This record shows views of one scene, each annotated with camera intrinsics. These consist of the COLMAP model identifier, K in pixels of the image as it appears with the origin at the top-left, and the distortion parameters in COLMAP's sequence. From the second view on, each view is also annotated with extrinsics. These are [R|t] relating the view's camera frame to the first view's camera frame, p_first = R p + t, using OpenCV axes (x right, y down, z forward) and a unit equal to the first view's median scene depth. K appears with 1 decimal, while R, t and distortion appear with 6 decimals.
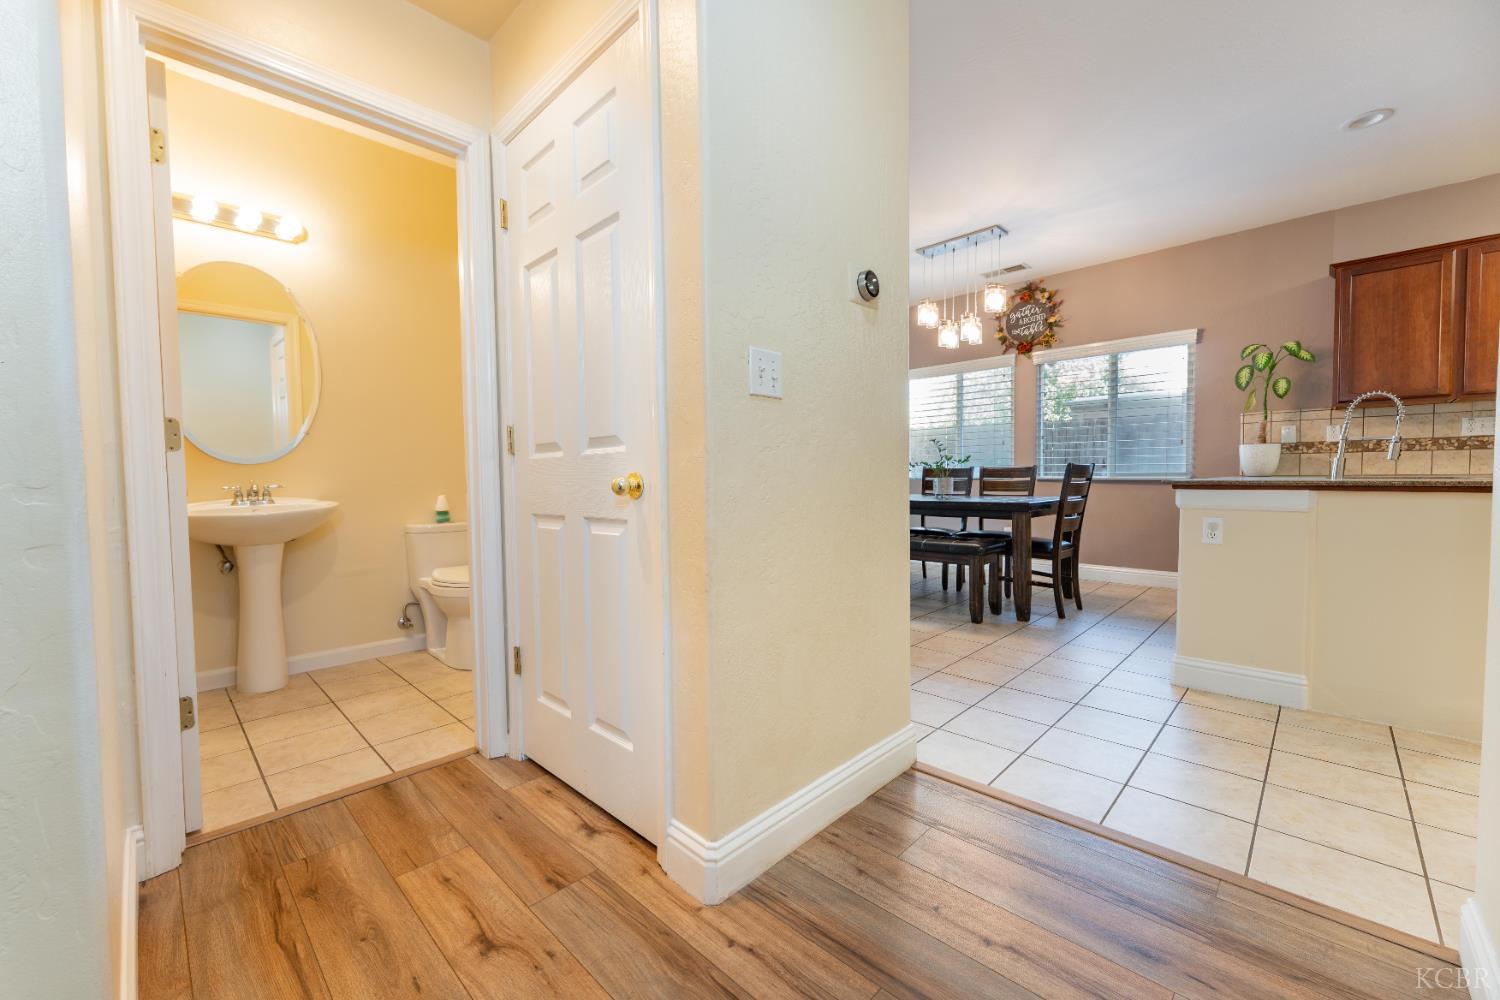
lens RADIAL K [[605.3, 0, 744.2], [0, 605.3, 485.7], [0, 0, 1]] dist [0.001369, -0.000081]
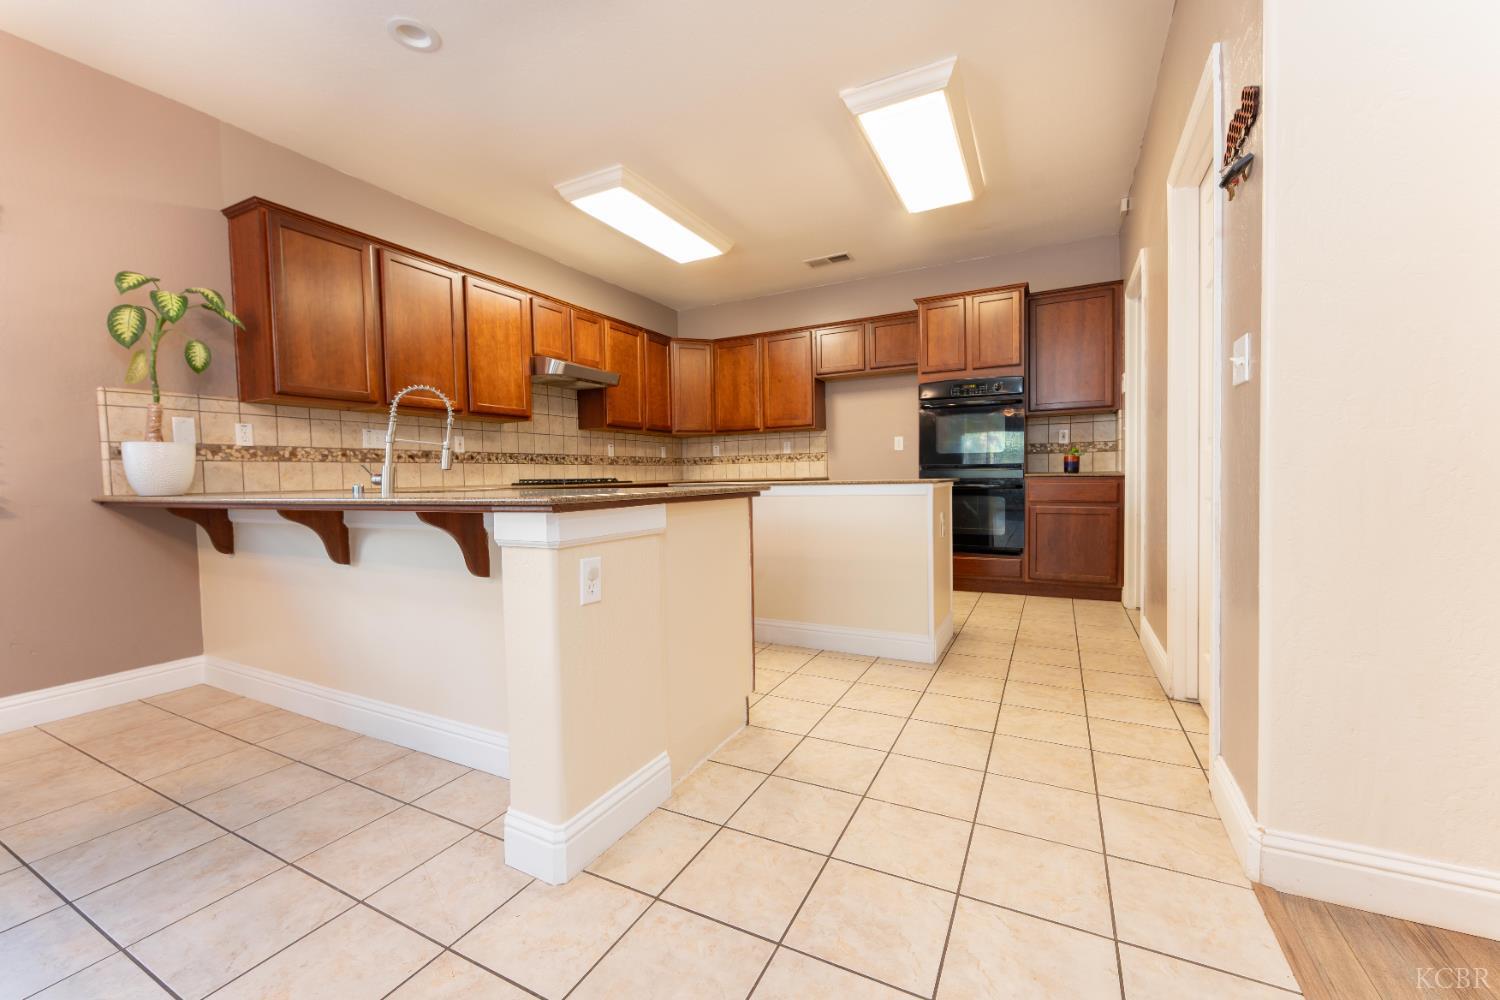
lens RADIAL K [[596.2, 0, 750.0], [0, 596.2, 500.0], [0, 0, 1]] dist [0.003186, 0.000148]
pose [[-0.289674, -0.023905, 0.956827, 0.114963], [0.038906, 0.998568, 0.036727, -0.011367], [-0.956334, 0.047865, -0.288329, 0.651486]]
